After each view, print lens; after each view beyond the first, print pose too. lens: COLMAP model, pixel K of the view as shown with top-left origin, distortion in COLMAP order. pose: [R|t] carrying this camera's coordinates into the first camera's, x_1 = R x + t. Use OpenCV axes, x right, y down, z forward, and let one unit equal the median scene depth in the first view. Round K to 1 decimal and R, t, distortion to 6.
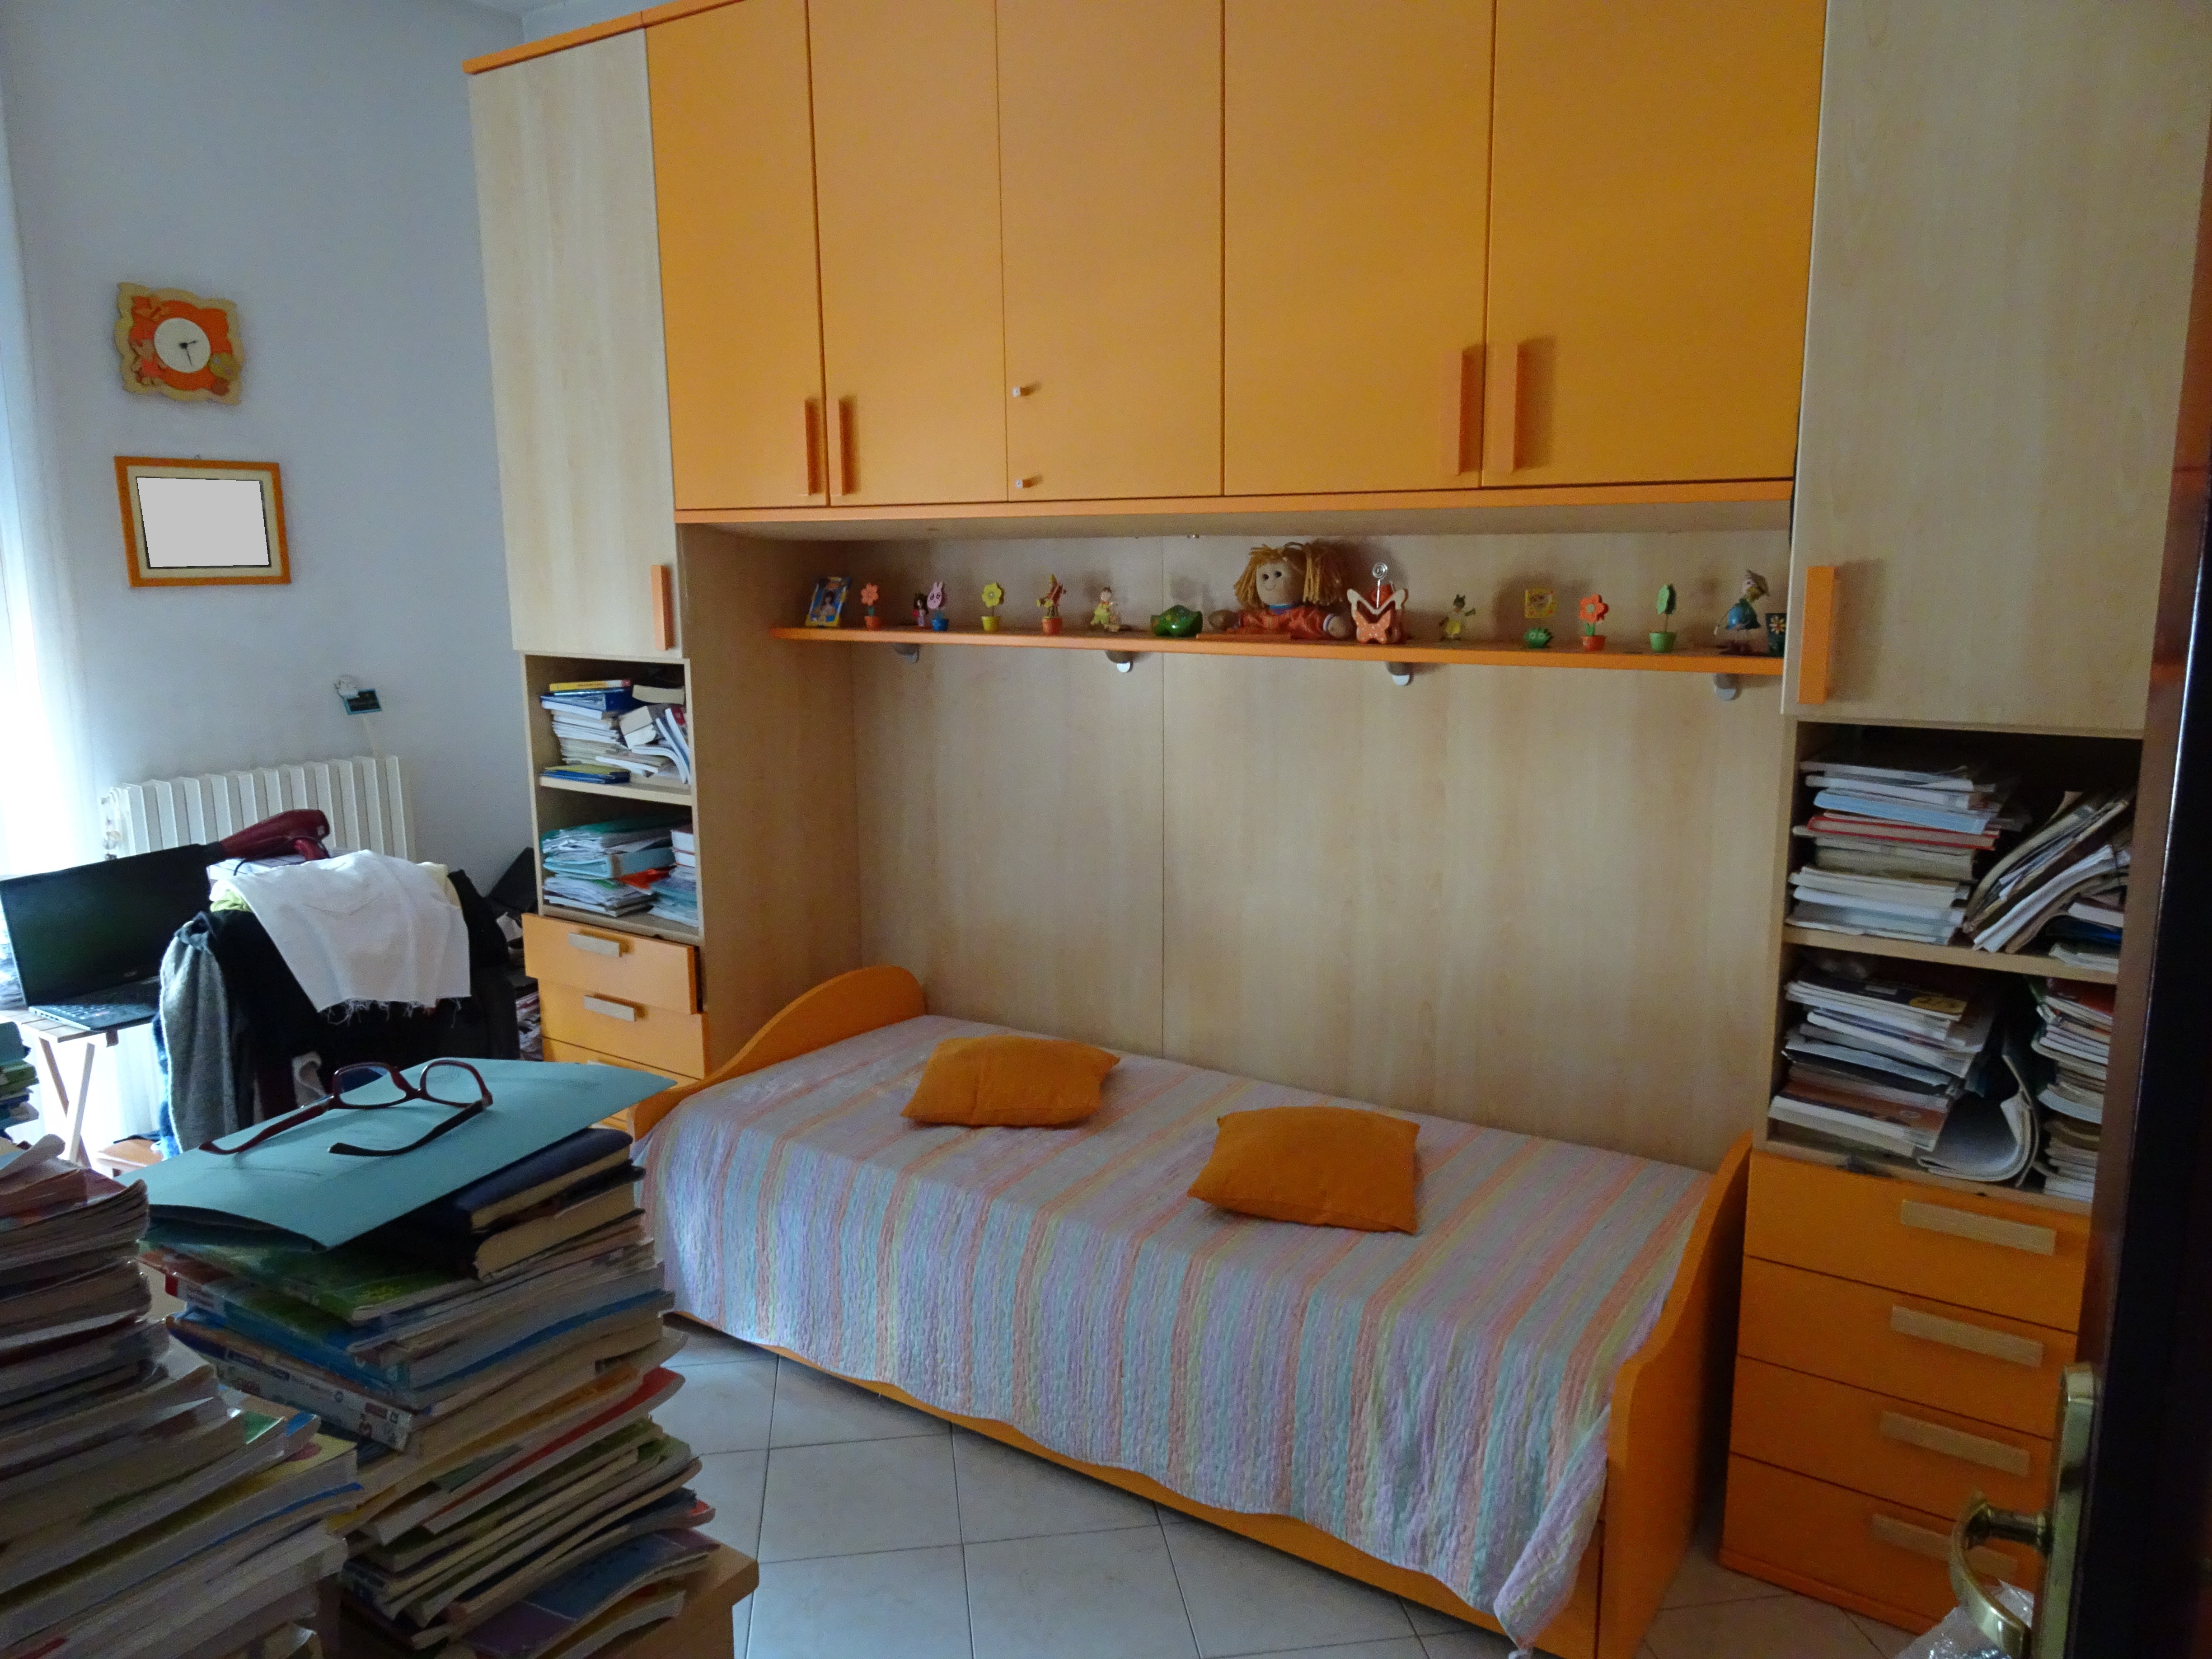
lens RADIAL K [[1583.6, 0, 1105.1], [0, 1583.6, 829.0], [0, 0, 1]] dist [0.011322, -0.001182]
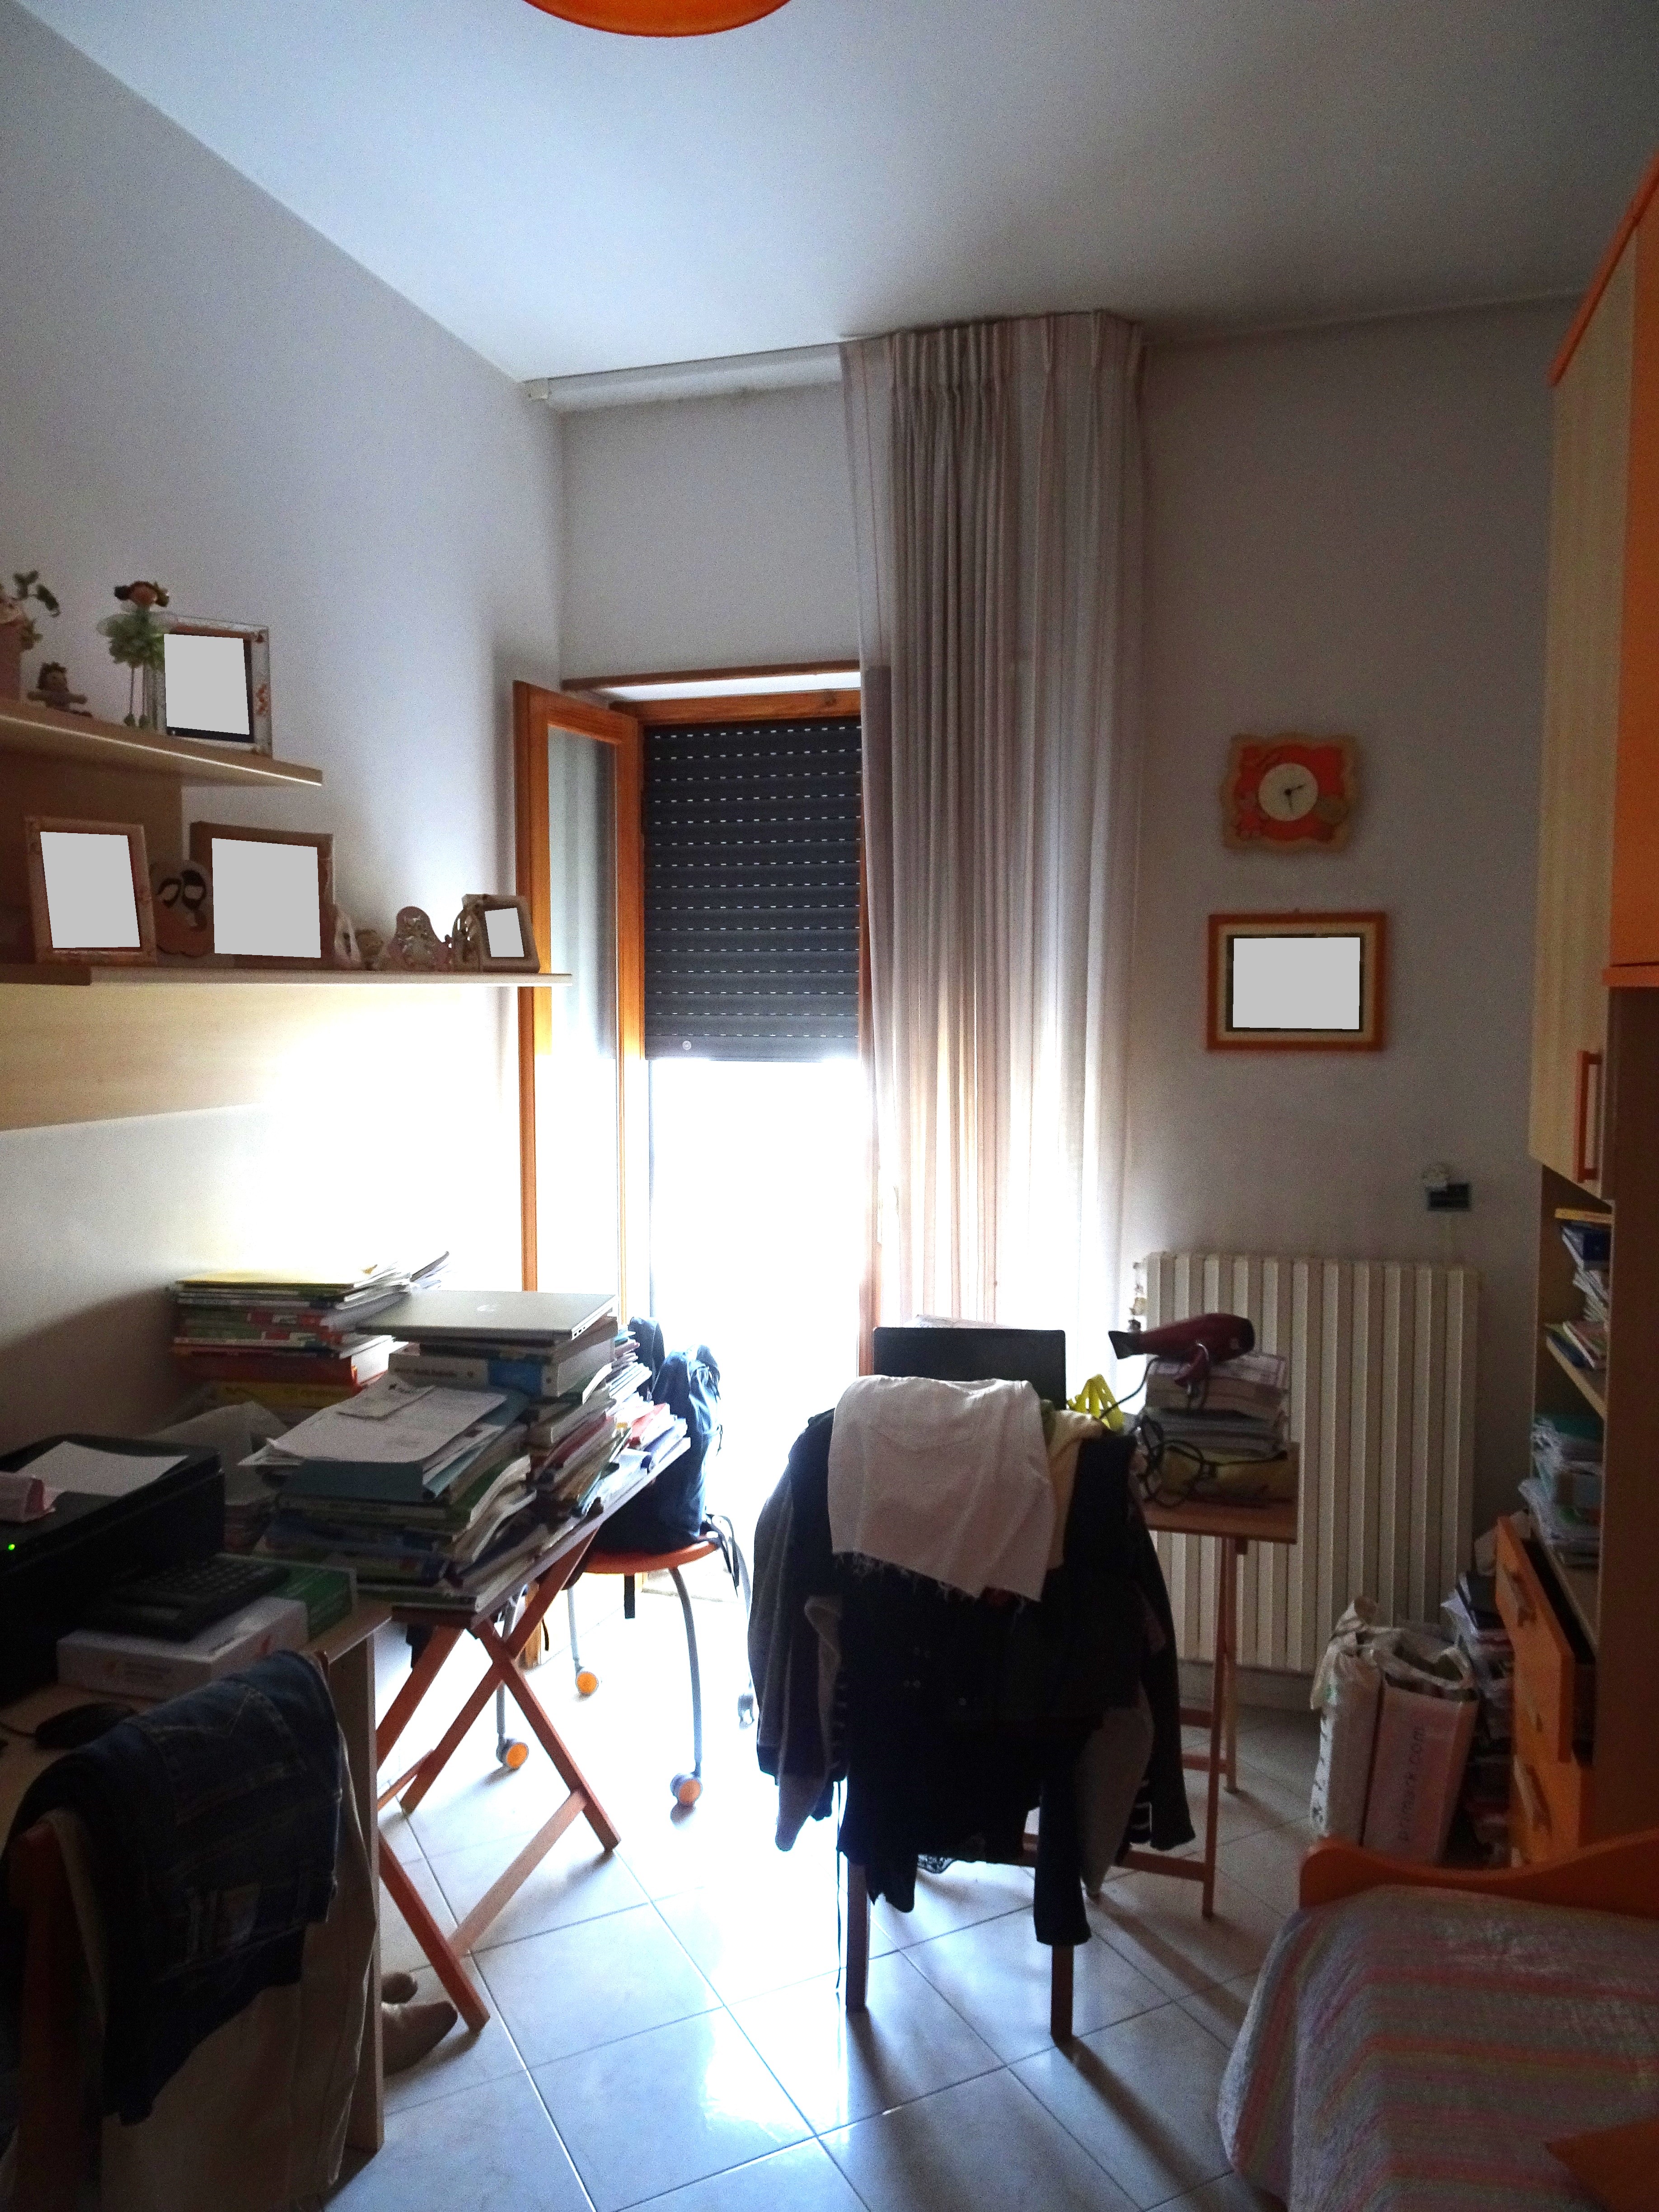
lens RADIAL K [[1583.6, 0, 829.0], [0, 1583.6, 1112.5], [0, 0, 1]] dist [0.011322, -0.001182]
pose [[0.334596, 0.078513, -0.939085, 0.205763], [-0.166550, 0.985763, 0.023074, -0.098576], [0.927527, 0.148685, 0.342909, 0.467384]]
